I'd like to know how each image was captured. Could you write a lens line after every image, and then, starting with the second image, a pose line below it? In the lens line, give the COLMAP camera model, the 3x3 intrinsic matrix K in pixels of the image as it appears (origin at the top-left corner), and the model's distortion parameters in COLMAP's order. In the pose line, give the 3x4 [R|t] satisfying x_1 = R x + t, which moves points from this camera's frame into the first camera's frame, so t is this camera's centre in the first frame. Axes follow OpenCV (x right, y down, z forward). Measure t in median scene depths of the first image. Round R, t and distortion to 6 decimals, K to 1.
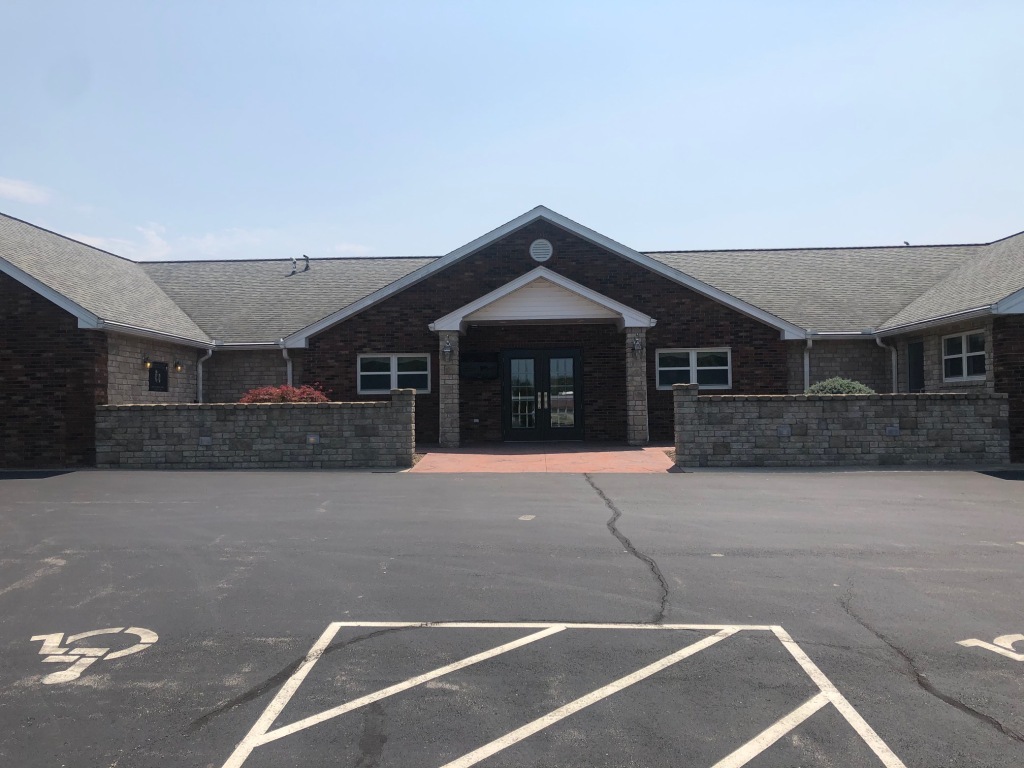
lens RADIAL K [[839.1, 0, 511.9], [0, 839.1, 387.3], [0, 0, 1]] dist [0.050493, -0.055022]
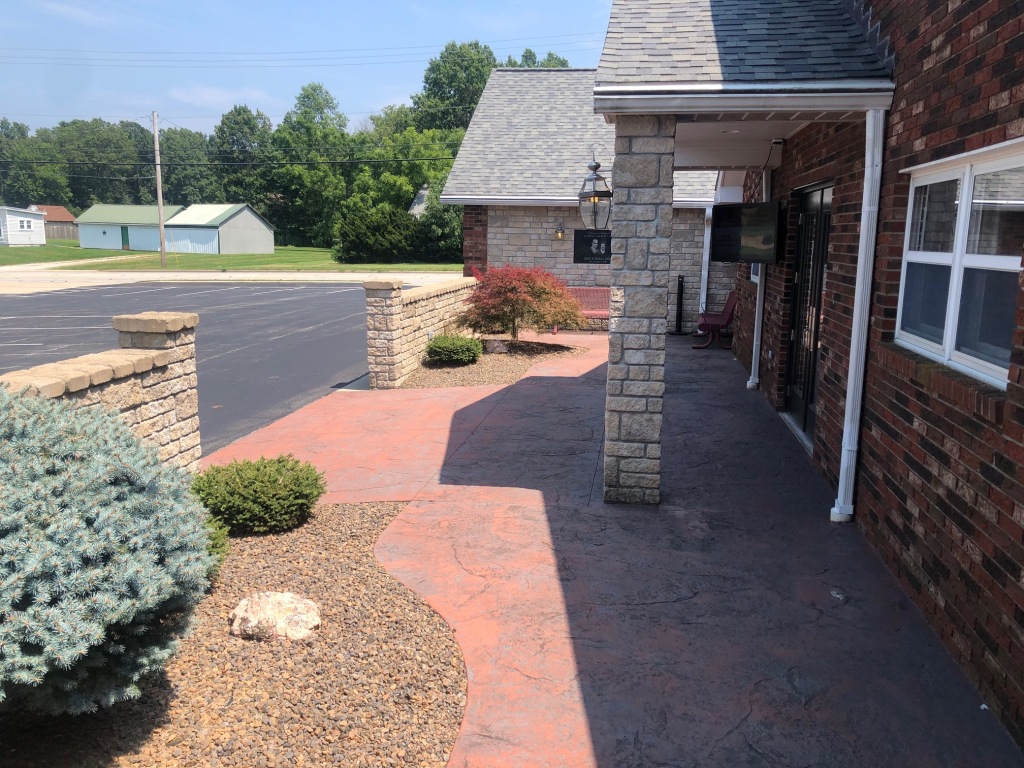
lens RADIAL K [[839.1, 0, 512.0], [0, 839.1, 388.1], [0, 0, 1]] dist [0.050493, -0.055022]
pose [[-0.136909, 0.189087, -0.972369, 0.467560], [0.013421, 0.981877, 0.189046, -0.034169], [0.990493, 0.012832, -0.136966, 0.999545]]
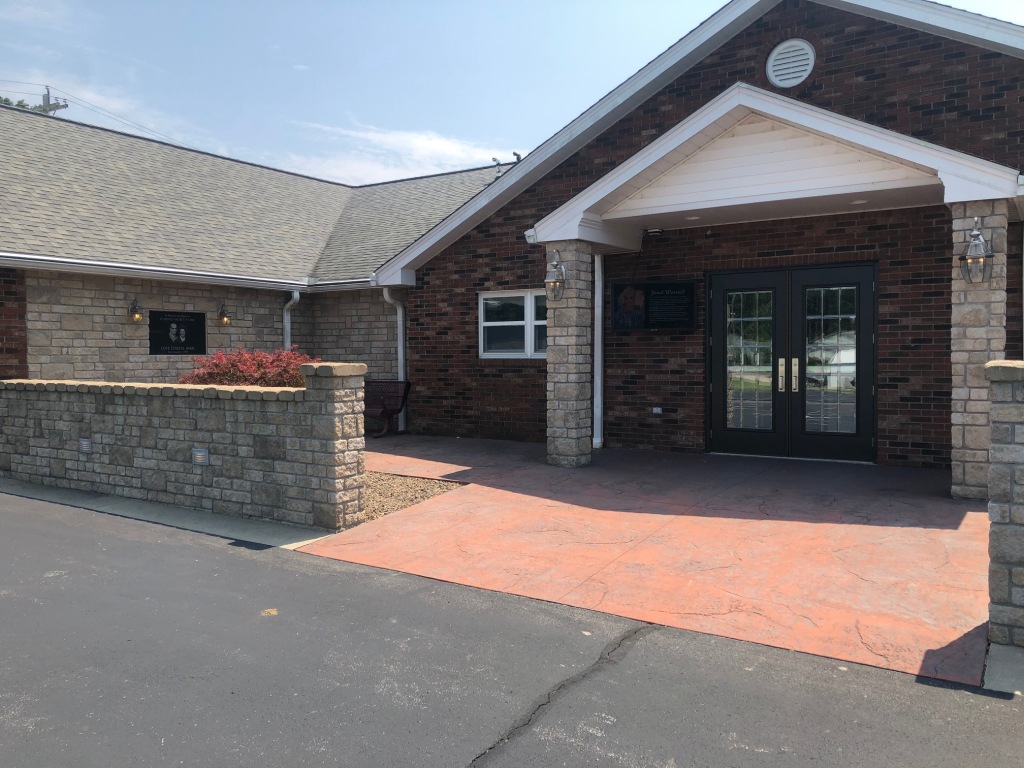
lens RADIAL K [[839.1, 0, 506.8], [0, 839.1, 379.7], [0, 0, 1]] dist [0.050493, -0.055022]
pose [[0.853676, 0.024495, -0.520227, 0.165462], [0.008126, 0.998145, 0.060332, -0.013787], [0.520740, -0.055731, 0.851894, 0.531920]]
